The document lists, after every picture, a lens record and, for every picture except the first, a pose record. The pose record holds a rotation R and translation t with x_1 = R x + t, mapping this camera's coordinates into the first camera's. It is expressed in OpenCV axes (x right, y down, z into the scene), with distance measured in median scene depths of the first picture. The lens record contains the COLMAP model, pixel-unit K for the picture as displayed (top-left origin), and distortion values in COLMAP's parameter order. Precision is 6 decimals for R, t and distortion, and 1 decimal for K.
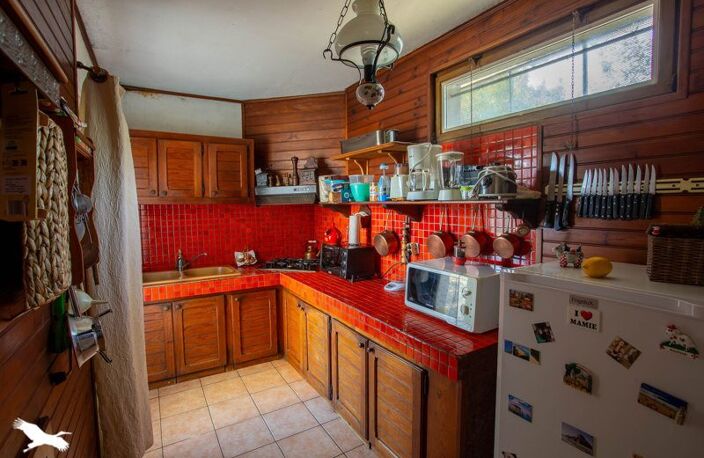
lens RADIAL K [[341.4, 0, 349.3], [0, 341.4, 224.9], [0, 0, 1]] dist [-0.031125, -0.000191]
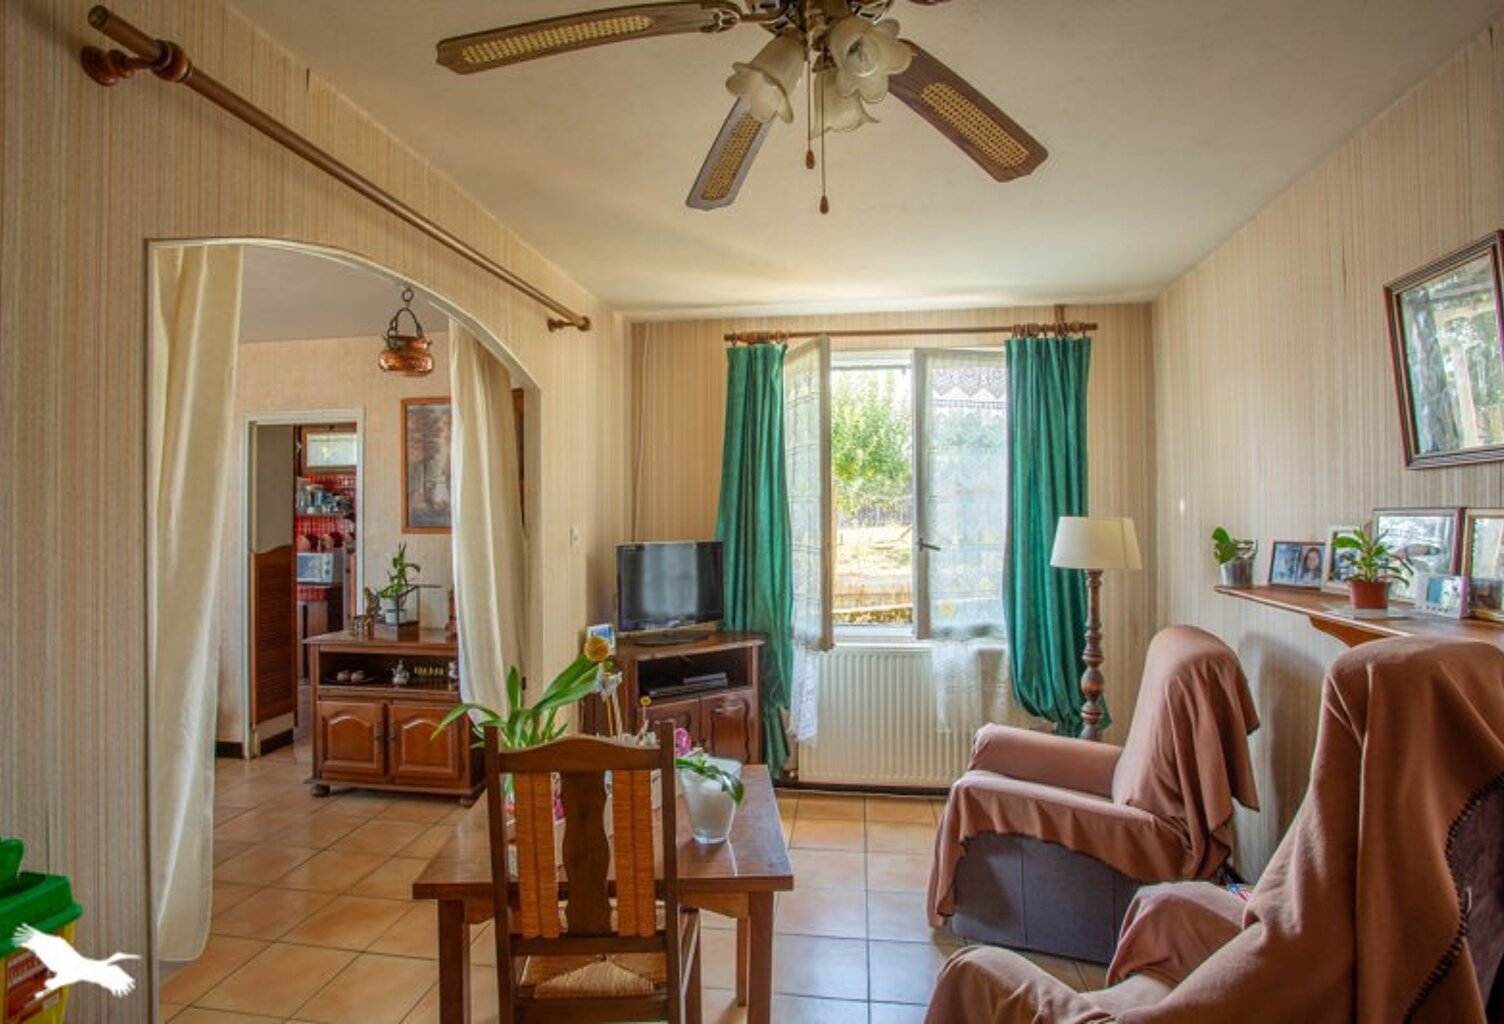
lens RADIAL K [[759.9, 0, 752.2], [0, 759.9, 510.8], [0, 0, 1]] dist [-0.031717, -0.000319]
pose [[0.639213, 0.014392, 0.768895, -1.180986], [0.044002, 0.997502, -0.055252, 0.214622], [-0.767770, 0.069150, 0.636983, -3.028297]]
